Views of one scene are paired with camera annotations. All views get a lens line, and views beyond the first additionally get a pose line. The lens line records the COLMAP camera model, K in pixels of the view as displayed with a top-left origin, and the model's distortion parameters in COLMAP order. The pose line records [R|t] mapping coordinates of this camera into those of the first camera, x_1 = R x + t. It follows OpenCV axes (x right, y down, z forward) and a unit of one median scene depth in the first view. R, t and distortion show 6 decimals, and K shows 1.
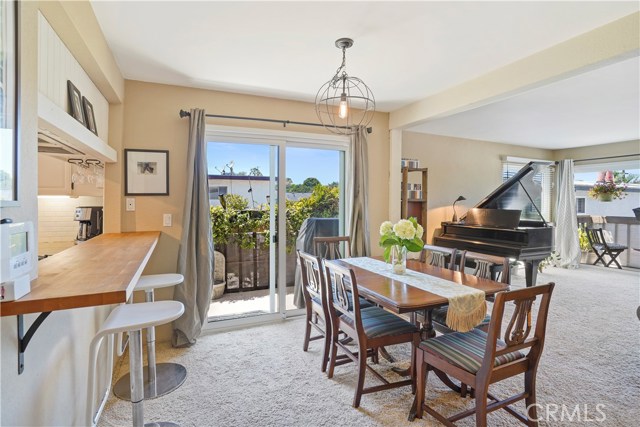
lens RADIAL K [[322.9, 0, 330.4], [0, 322.9, 205.4], [0, 0, 1]] dist [-0.068281, 0.028963]
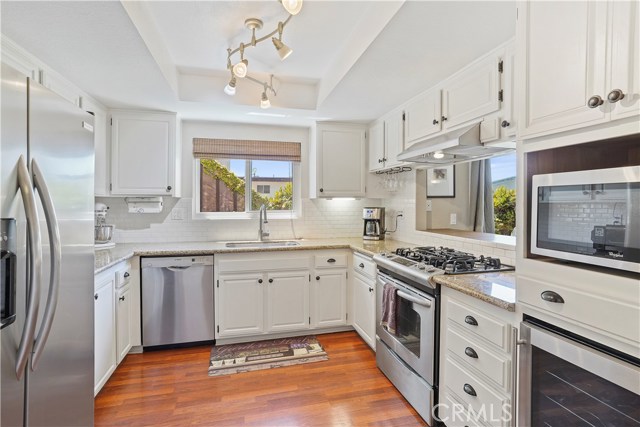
lens RADIAL K [[322.9, 0, 326.5], [0, 322.9, 208.1], [0, 0, 1]] dist [-0.068281, 0.028963]
pose [[0.988437, 0.002101, -0.151615, -0.780356], [-0.001305, 0.999985, 0.005352, 0.000182], [0.151624, -0.005092, 0.988425, -0.211724]]
